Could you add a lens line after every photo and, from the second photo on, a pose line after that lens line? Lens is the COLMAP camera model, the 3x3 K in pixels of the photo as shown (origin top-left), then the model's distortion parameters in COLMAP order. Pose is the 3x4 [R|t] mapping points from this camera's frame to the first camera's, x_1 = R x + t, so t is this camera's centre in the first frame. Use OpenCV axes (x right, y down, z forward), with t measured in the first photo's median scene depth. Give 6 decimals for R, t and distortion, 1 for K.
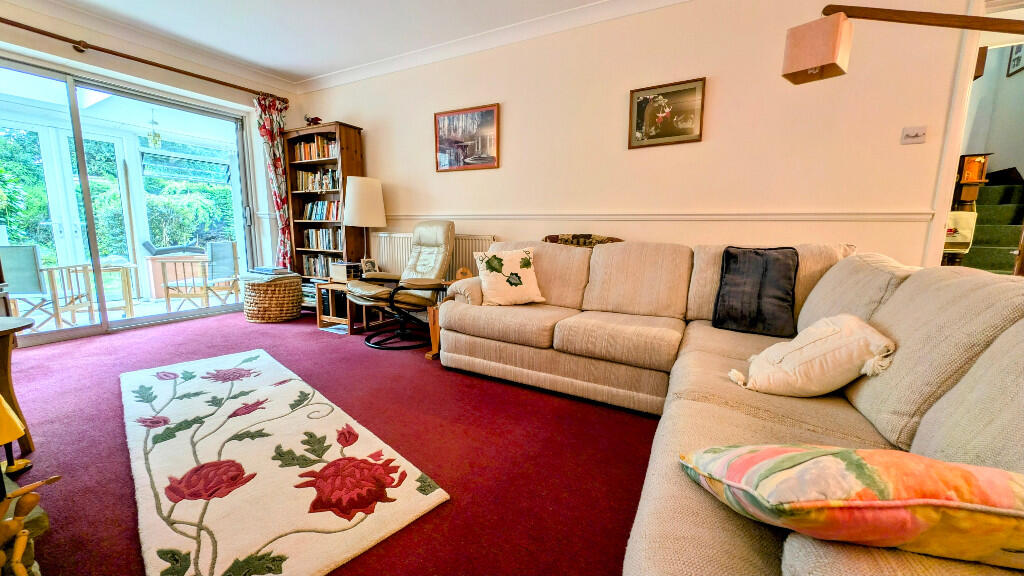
lens RADIAL K [[385.2, 0, 511.0], [0, 385.2, 284.5], [0, 0, 1]] dist [-0.002420, -0.000594]
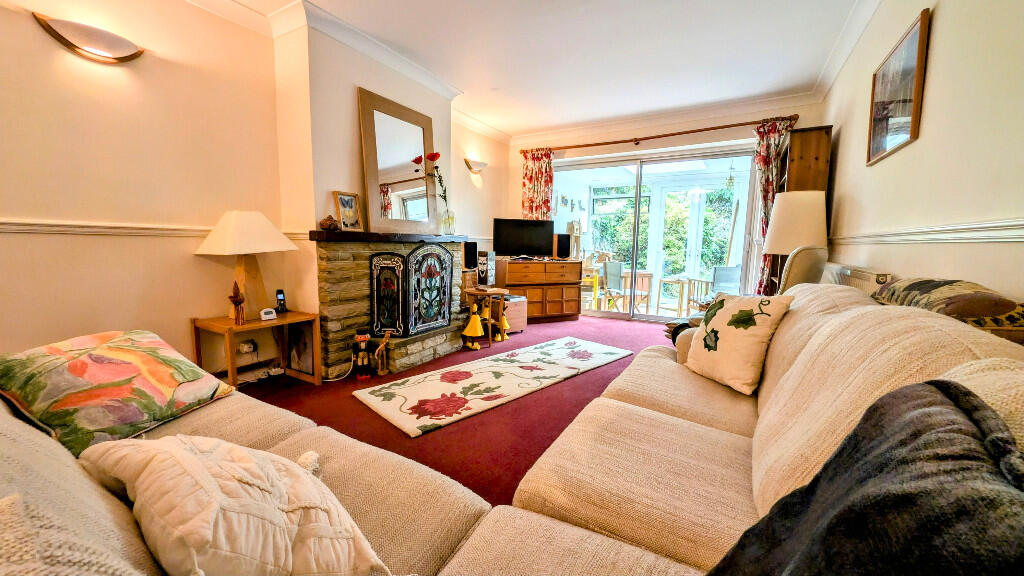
lens RADIAL K [[385.2, 0, 510.4], [0, 385.2, 288.4], [0, 0, 1]] dist [-0.002420, -0.000594]
pose [[-0.040270, 0.098938, -0.994278, 0.833868], [-0.155955, 0.982268, 0.104059, -0.143544], [0.986943, 0.159253, -0.024126, 0.896185]]
